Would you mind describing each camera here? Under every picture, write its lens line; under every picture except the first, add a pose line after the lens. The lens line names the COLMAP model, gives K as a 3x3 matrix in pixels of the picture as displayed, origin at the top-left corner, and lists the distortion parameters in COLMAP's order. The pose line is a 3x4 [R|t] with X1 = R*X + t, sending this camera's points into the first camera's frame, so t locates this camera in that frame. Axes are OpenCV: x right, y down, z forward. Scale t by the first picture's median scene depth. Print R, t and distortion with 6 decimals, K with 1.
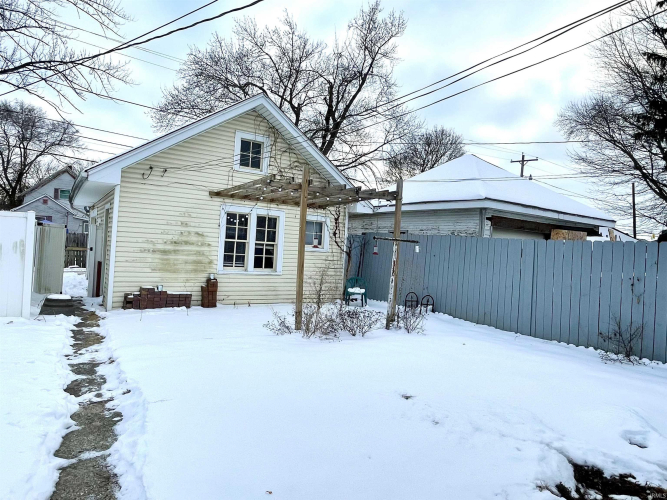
lens RADIAL K [[422.9, 0, 333.5], [0, 422.9, 250.0], [0, 0, 1]] dist [-0.005994, 0.001299]
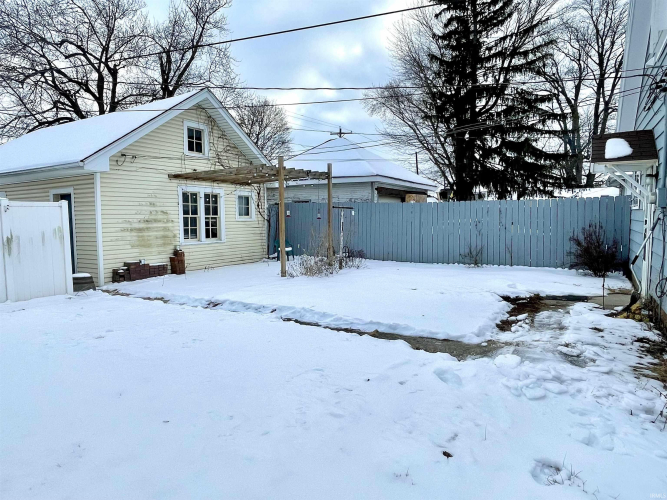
lens RADIAL K [[422.9, 0, 333.5], [0, 422.9, 250.0], [0, 0, 1]] dist [-0.005994, 0.001299]
pose [[0.898394, -0.099636, 0.427739, -0.378250], [0.065098, 0.993378, 0.094665, -0.013637], [-0.434339, -0.057201, 0.898931, -0.220459]]
